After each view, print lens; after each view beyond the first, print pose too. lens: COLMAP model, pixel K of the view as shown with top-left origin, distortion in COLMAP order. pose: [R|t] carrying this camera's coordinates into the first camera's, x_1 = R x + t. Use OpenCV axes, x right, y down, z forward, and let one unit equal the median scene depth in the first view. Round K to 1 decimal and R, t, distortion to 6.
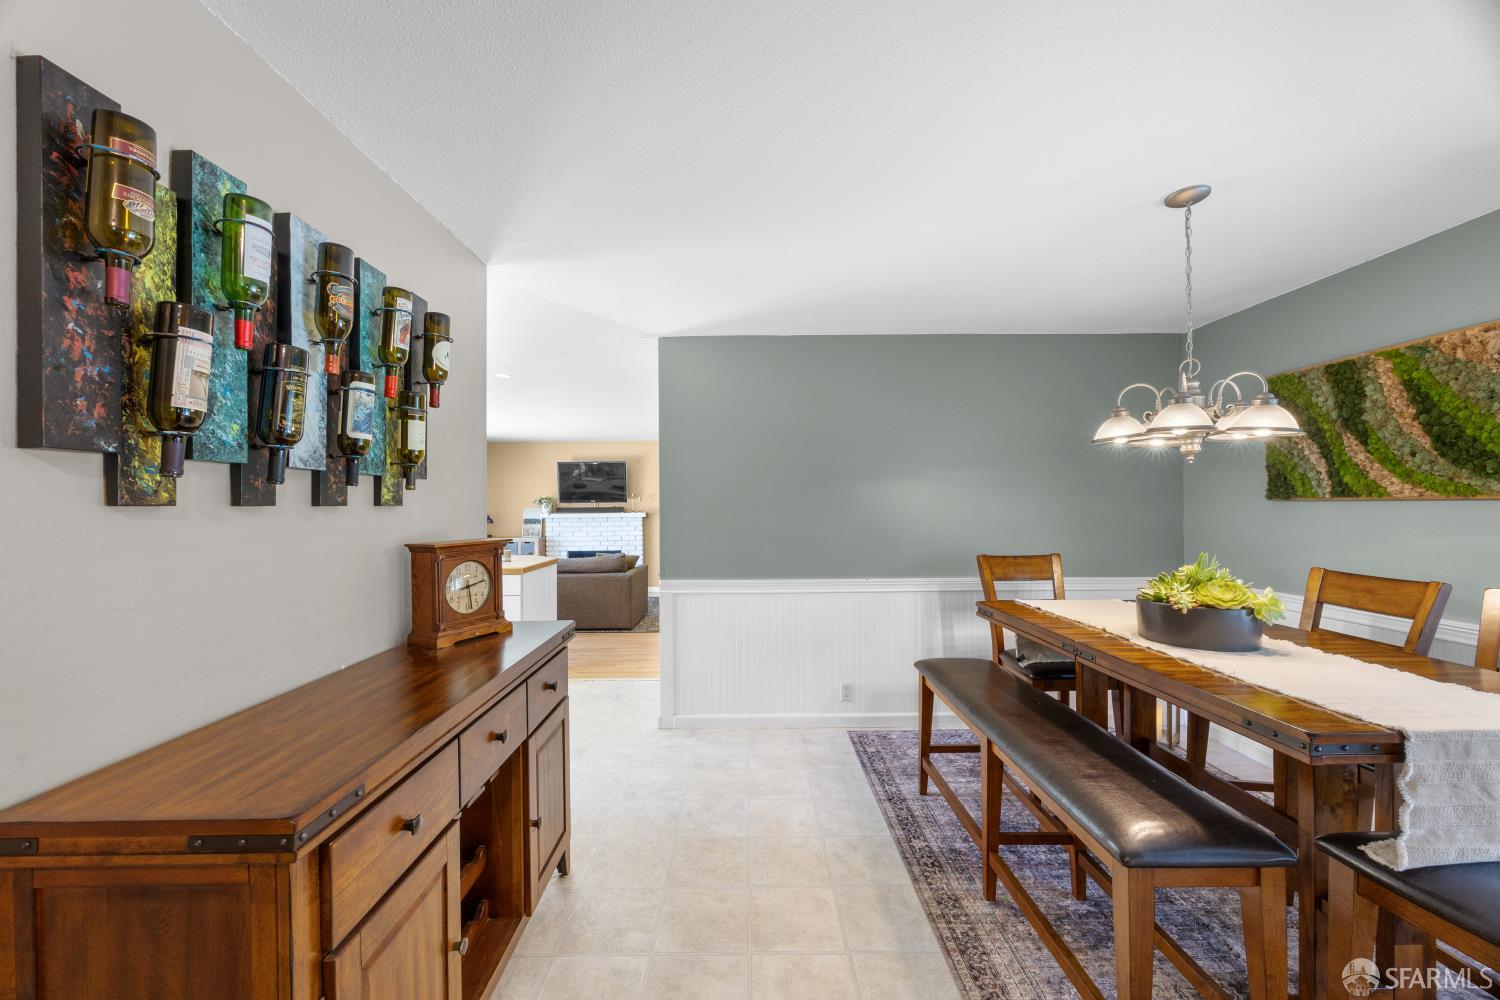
lens RADIAL K [[569.1, 0, 742.2], [0, 569.1, 504.4], [0, 0, 1]] dist [-0.001526, 0.000092]
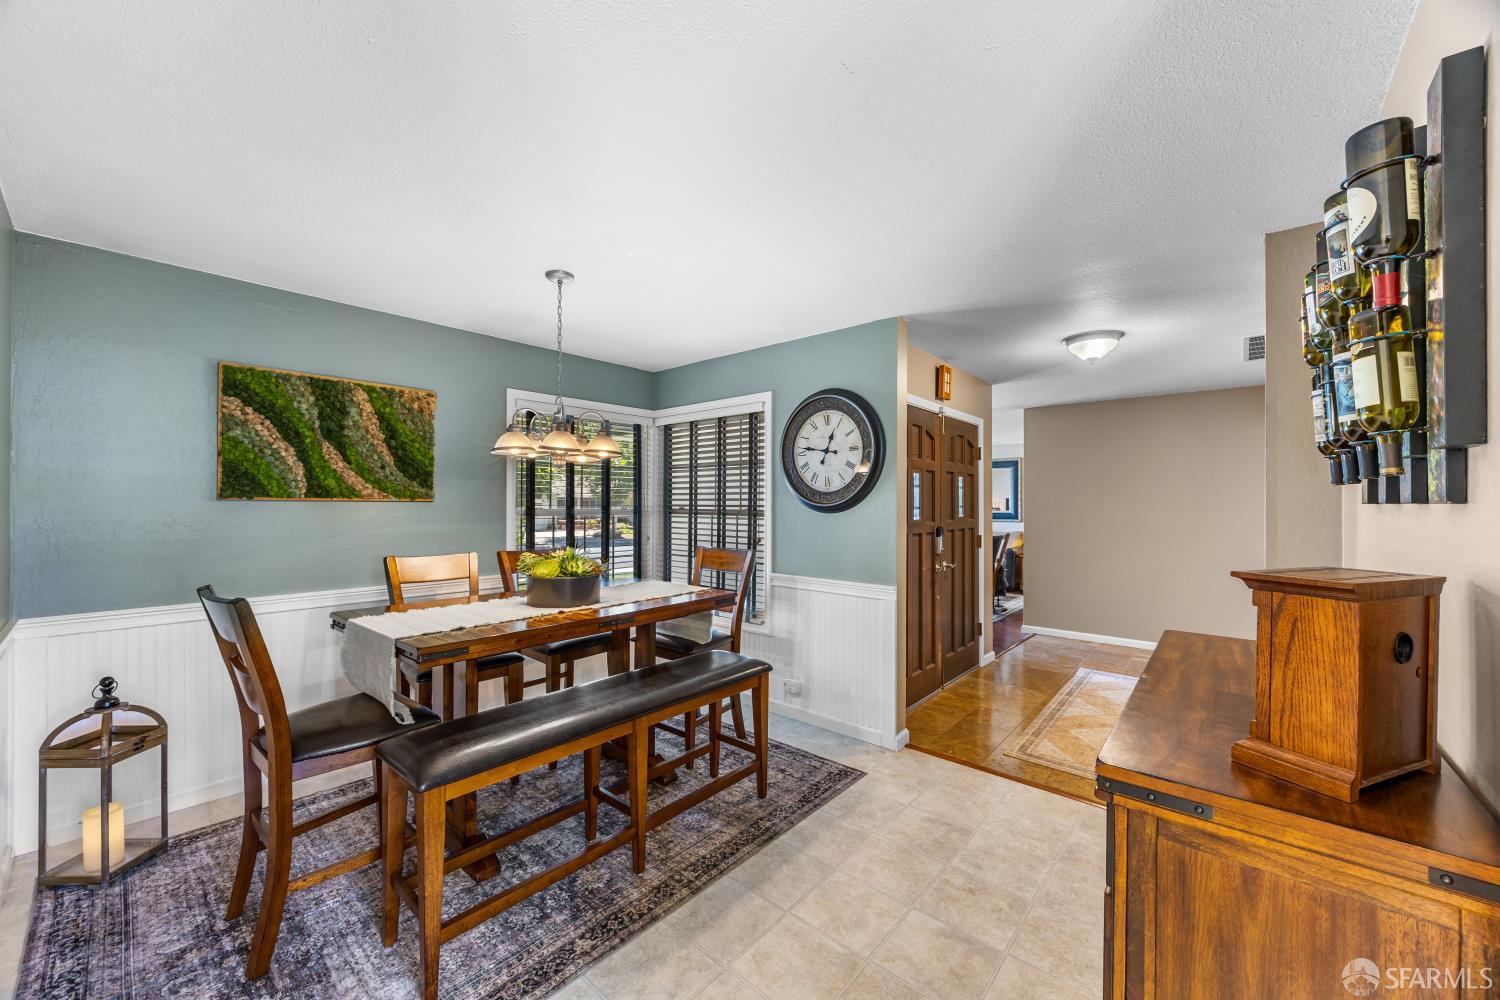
lens RADIAL K [[566.1, 0, 741.7], [0, 566.1, 504.5], [0, 0, 1]] dist [-0.001483, -0.000076]
pose [[-0.753632, 0.003541, 0.657287, -0.346989], [0.000056, 0.999986, -0.005323, 0.006742], [-0.657297, -0.003974, -0.753622, 1.406620]]
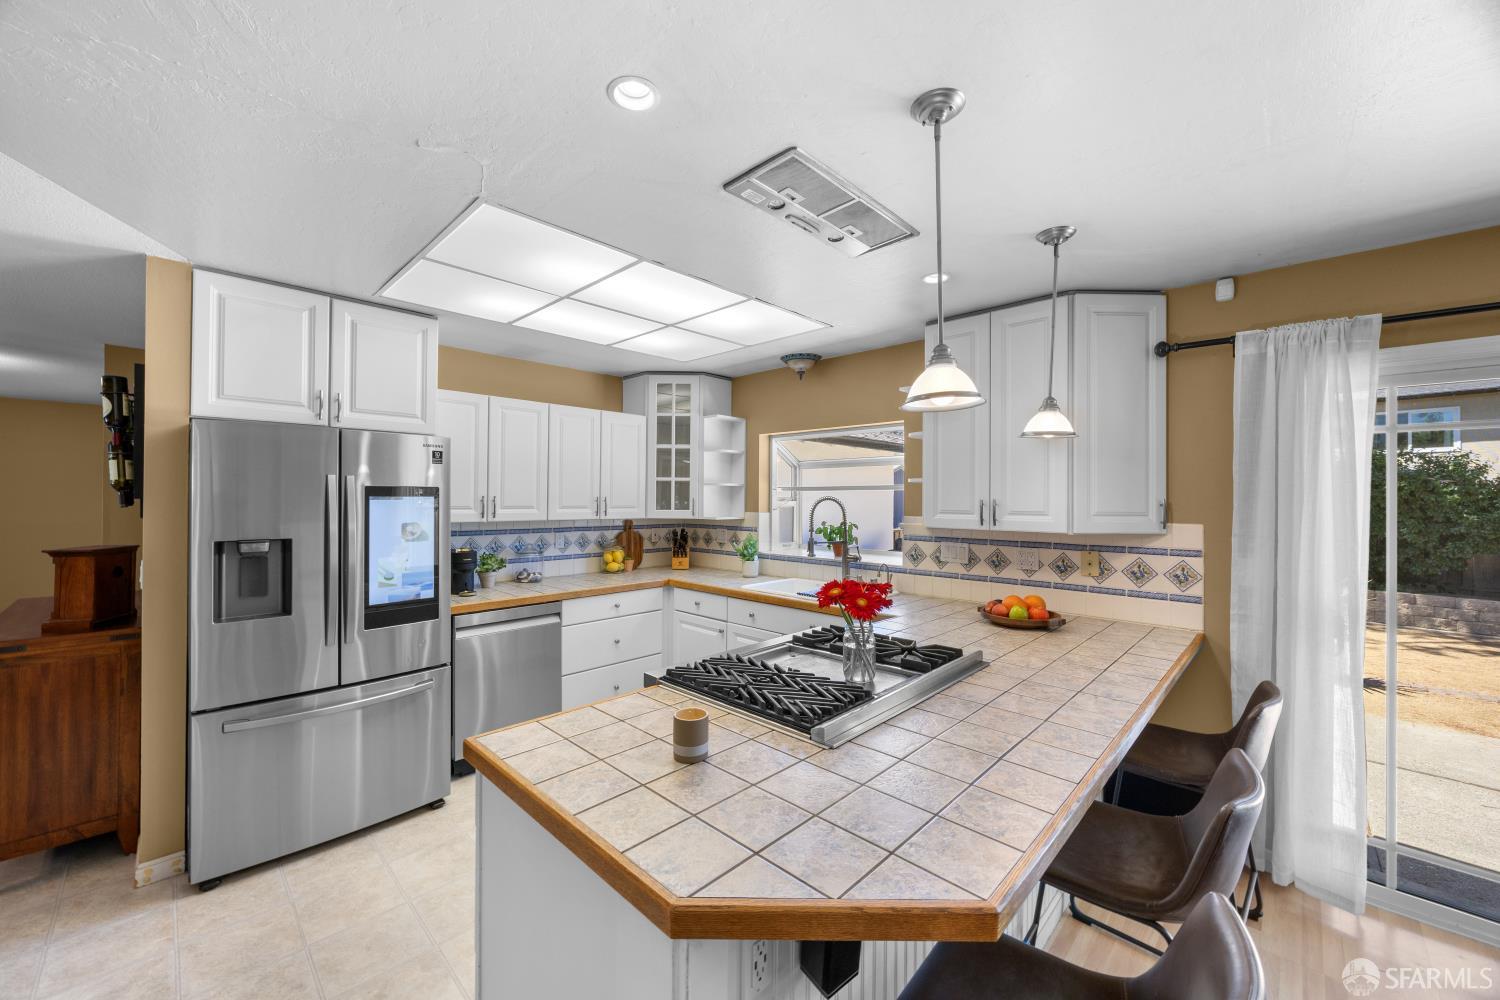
lens RADIAL K [[574.1, 0, 745.9], [0, 574.1, 492.5], [0, 0, 1]] dist [-0.003006, -0.000183]
pose [[-0.693773, -0.003157, -0.720186, -0.478042], [-0.000015, 0.999990, -0.004369, -0.042601], [0.720193, -0.003020, -0.693767, 2.419127]]
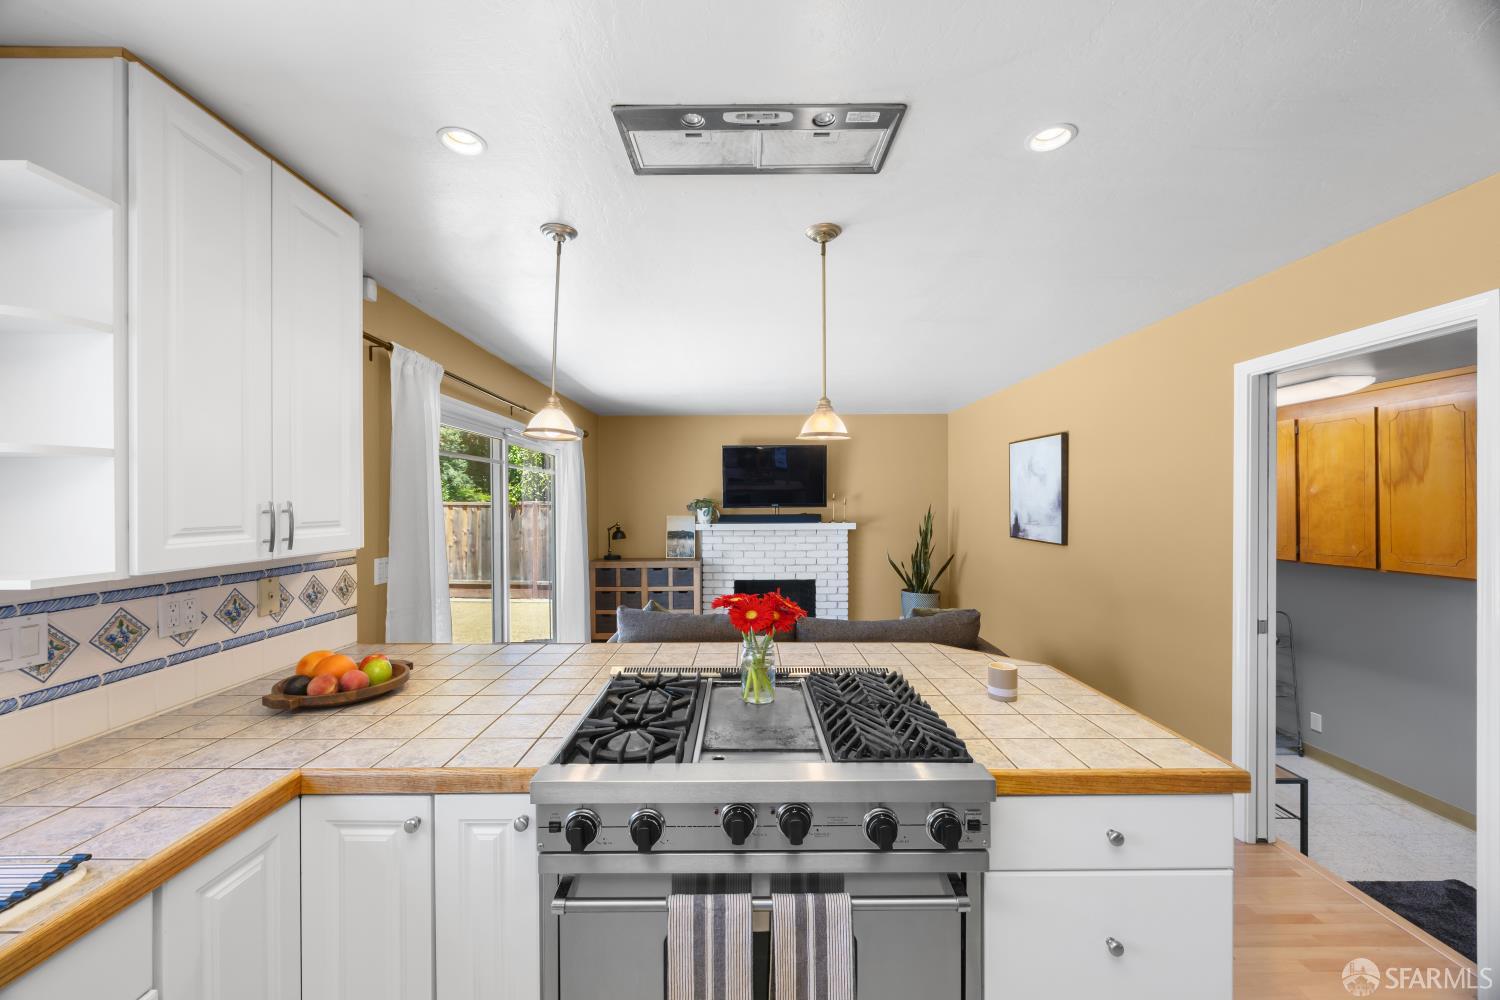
lens RADIAL K [[566.1, 0, 741.7], [0, 566.1, 504.5], [0, 0, 1]] dist [-0.001483, -0.000076]
pose [[0.999990, 0.002237, -0.003891, -1.147429], [-0.002221, 0.999989, 0.004121, -0.035748], [0.003901, -0.004112, 0.999984, 1.317073]]
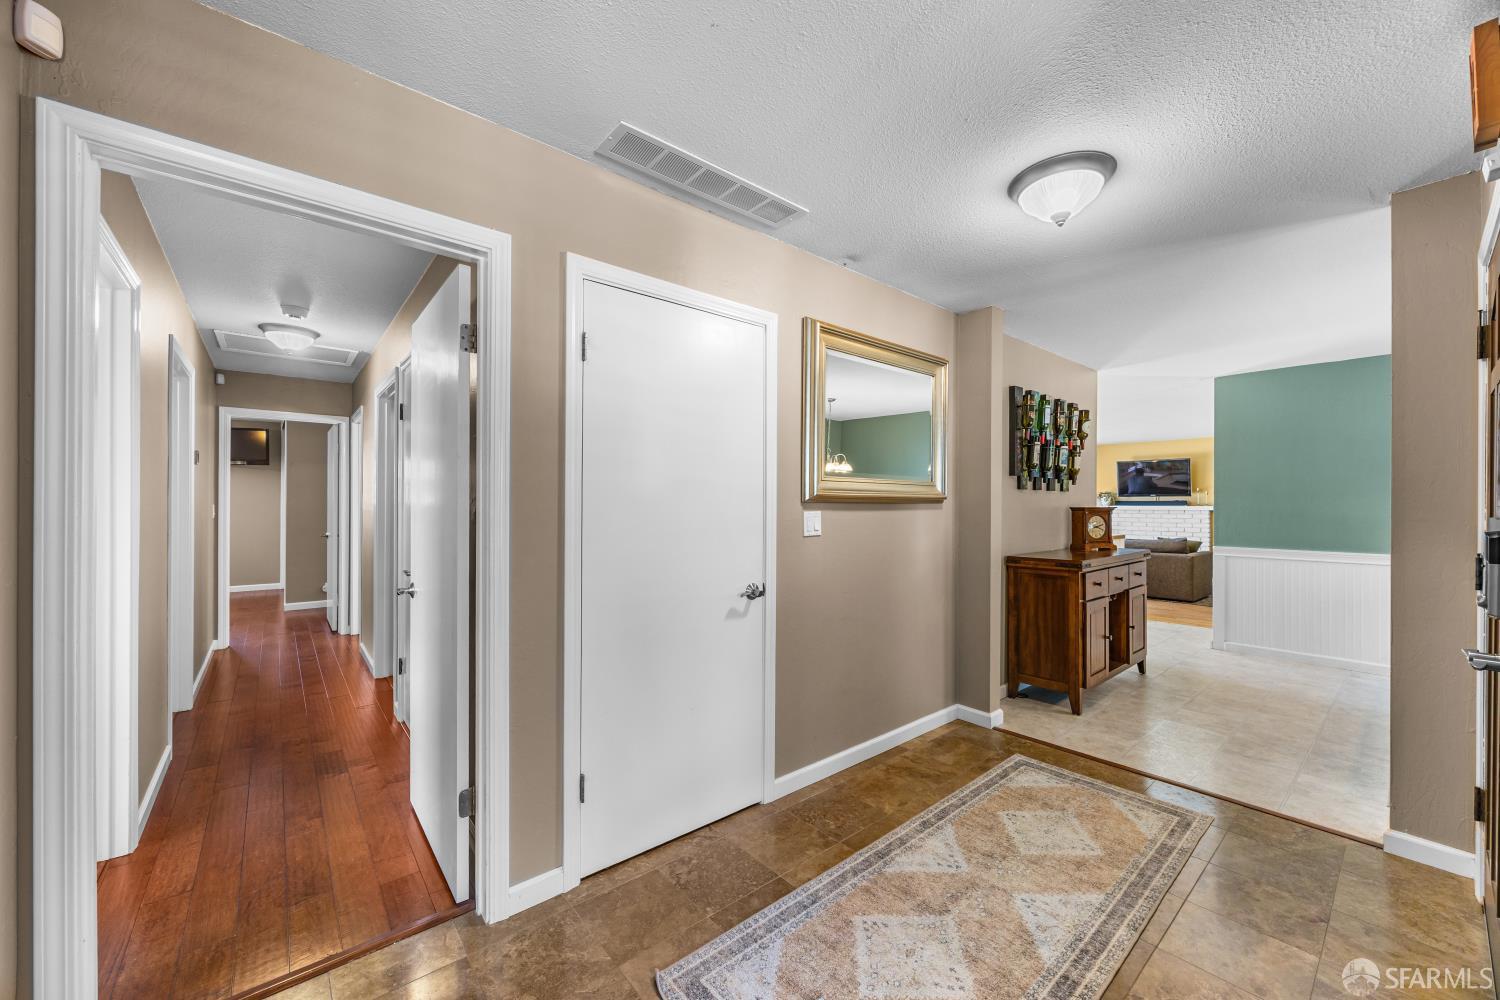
lens RADIAL K [[570.2, 0, 744.5], [0, 570.2, 506.1], [0, 0, 1]] dist [-0.003408, 0.000160]
pose [[0.643469, 0.011328, -0.765389, 0.290397], [-0.006393, 0.999935, 0.009424, 0.039298], [0.765446, -0.001171, 0.643499, -1.261250]]
